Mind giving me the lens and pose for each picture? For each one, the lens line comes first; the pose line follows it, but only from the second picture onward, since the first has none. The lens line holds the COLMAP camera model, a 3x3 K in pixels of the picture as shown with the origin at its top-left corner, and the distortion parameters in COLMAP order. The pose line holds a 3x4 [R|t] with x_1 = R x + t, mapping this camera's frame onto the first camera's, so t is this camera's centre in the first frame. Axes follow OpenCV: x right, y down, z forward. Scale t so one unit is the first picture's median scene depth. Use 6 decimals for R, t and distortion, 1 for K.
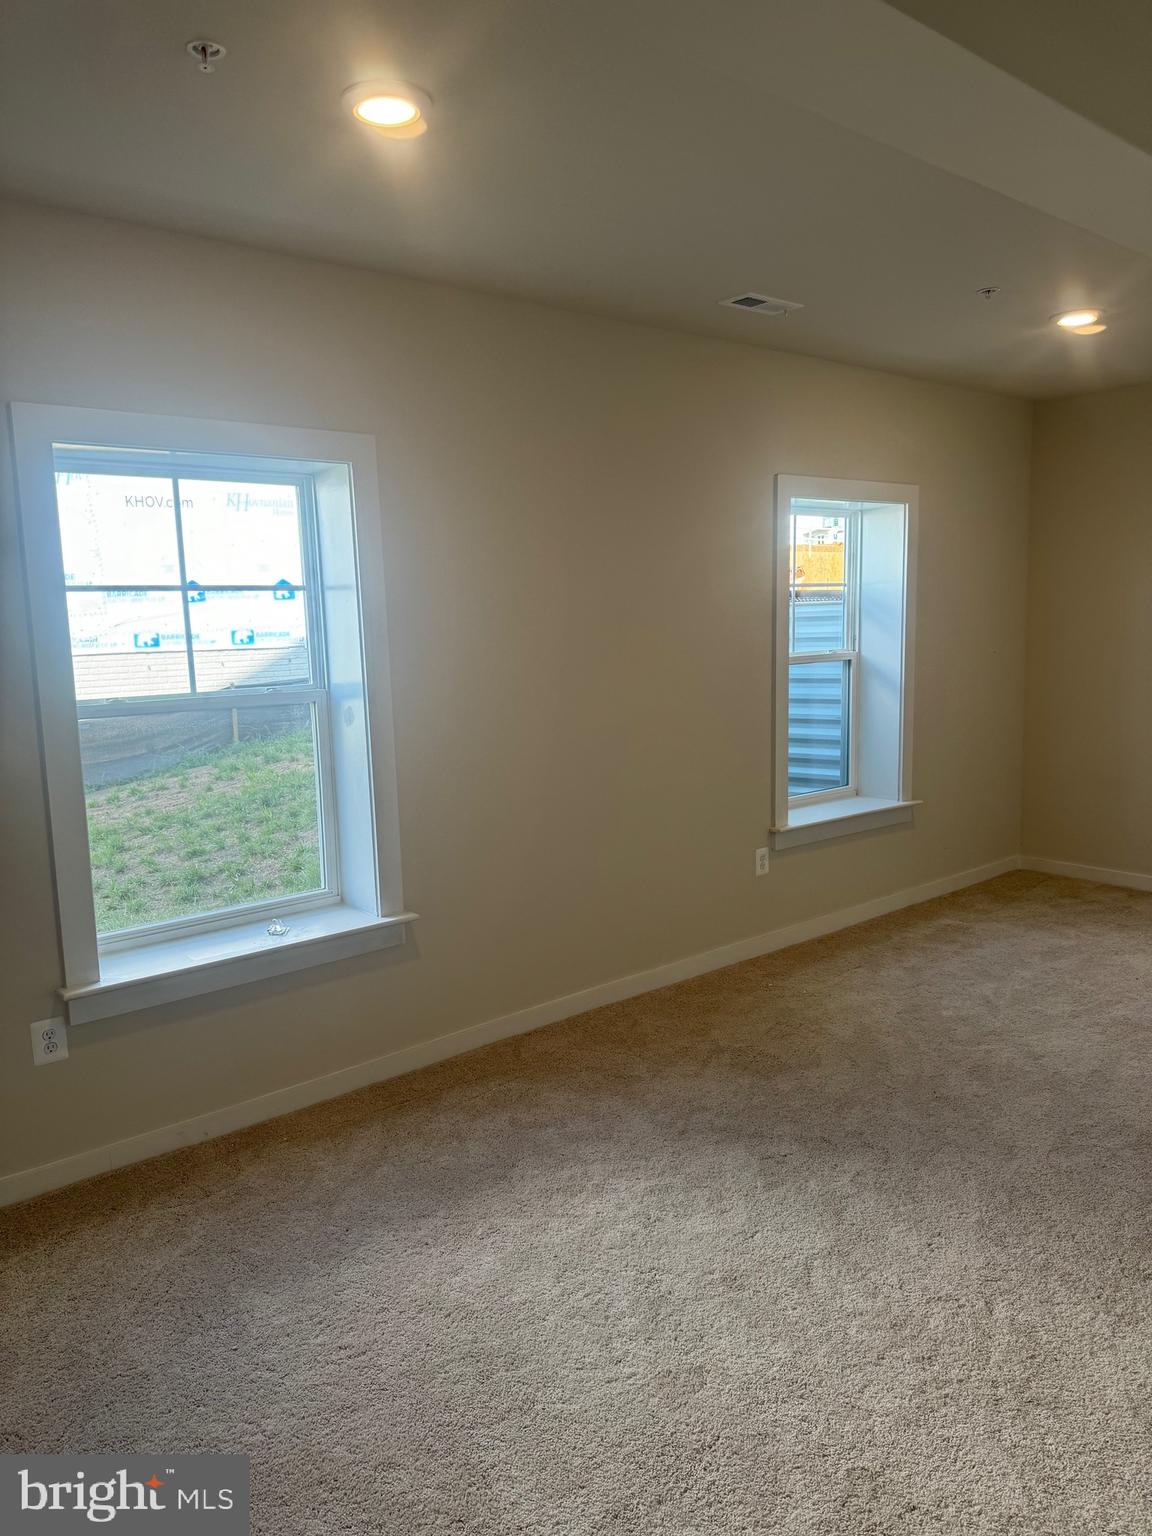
lens RADIAL K [[1080.2, 0, 567.4], [0, 1080.2, 769.7], [0, 0, 1]] dist [0.059825, -0.063011]
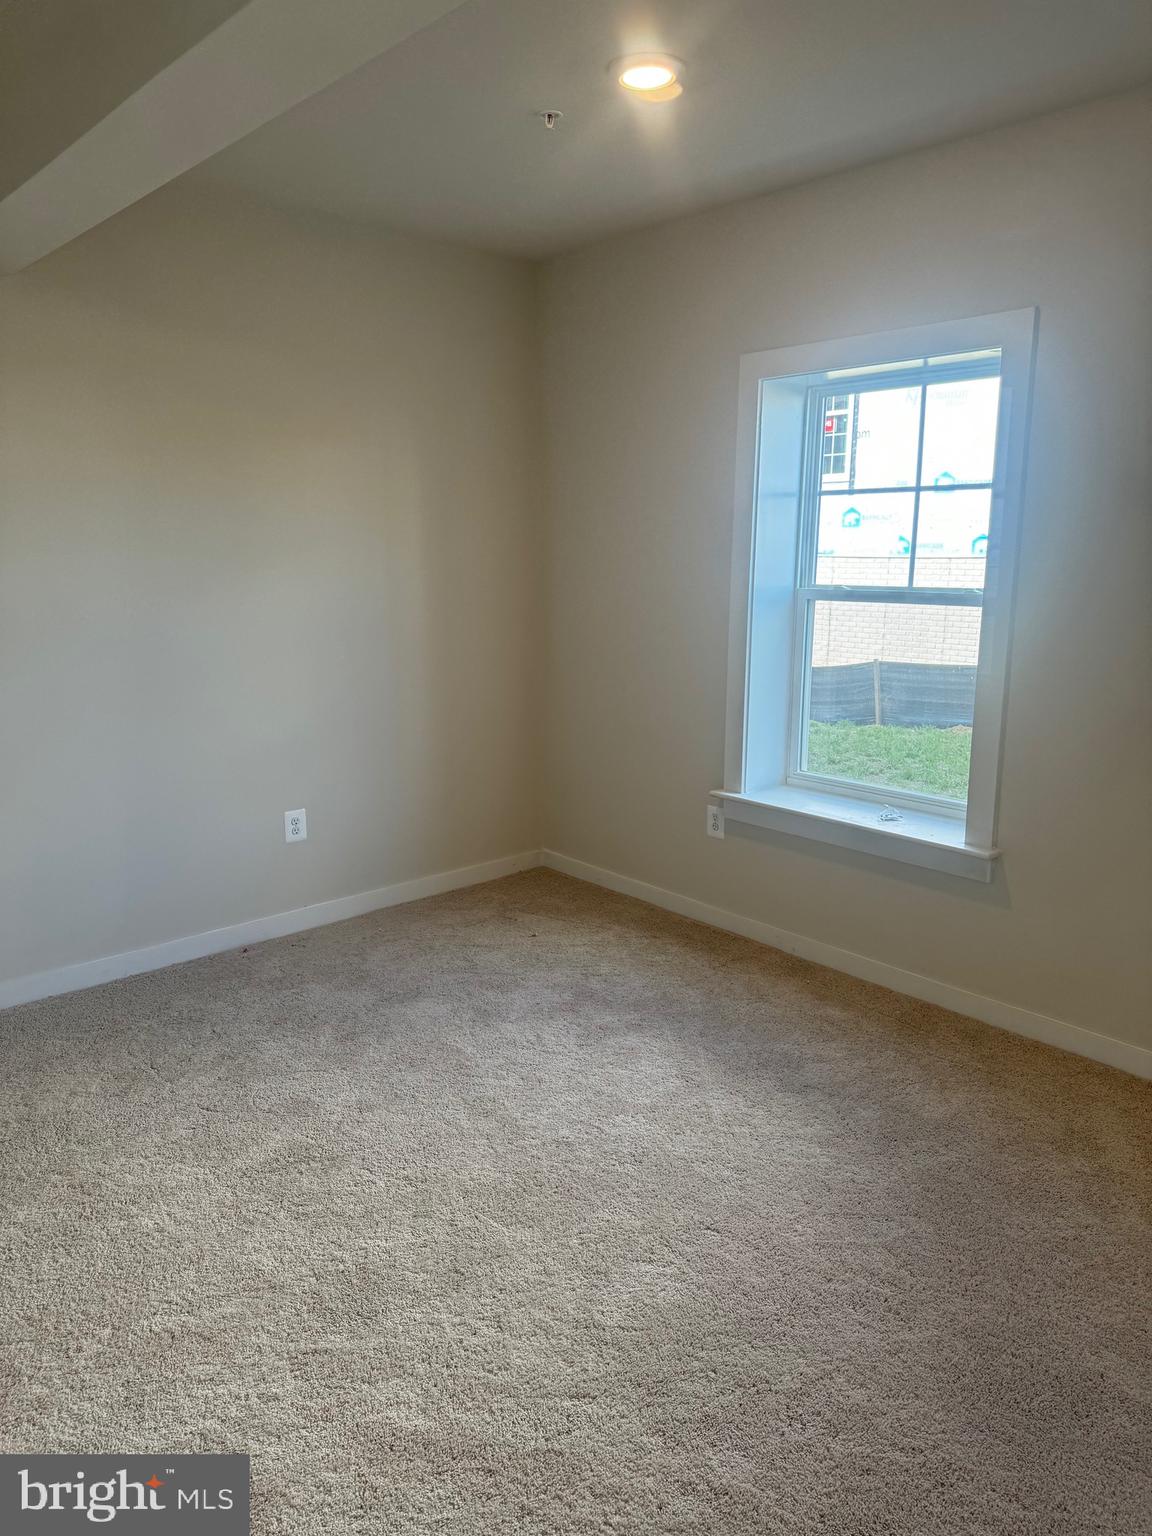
lens RADIAL K [[1080.2, 0, 565.6], [0, 1080.2, 772.3], [0, 0, 1]] dist [0.059825, -0.063011]
pose [[0.023552, 0.240191, -0.970440, 0.718319], [-0.137034, 0.962322, 0.234856, -0.096548], [0.990286, 0.127452, 0.055579, 0.594533]]
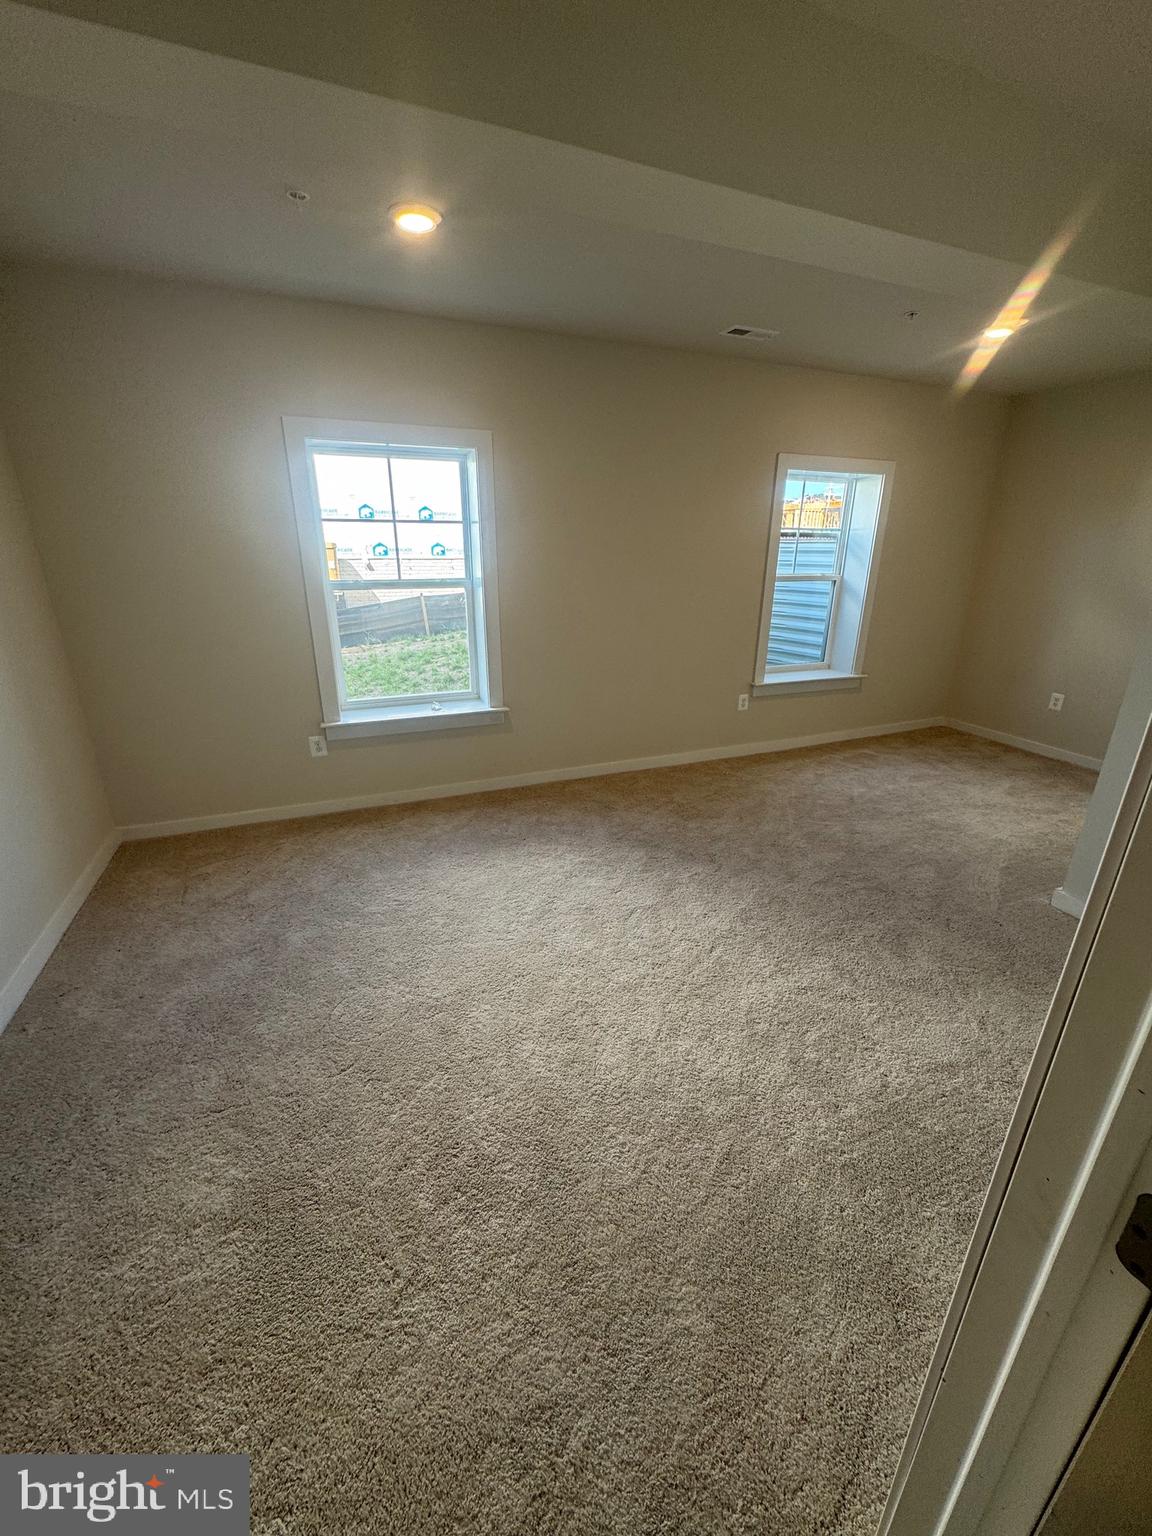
lens RADIAL K [[610.4, 0, 577.2], [0, 610.4, 764.6], [0, 0, 1]] dist [-0.000389, 0.000560]
pose [[0.953729, 0.132082, -0.270104, 0.272192], [-0.074114, 0.973898, 0.214545, -0.006591], [0.291391, -0.184599, 0.938624, 0.024129]]
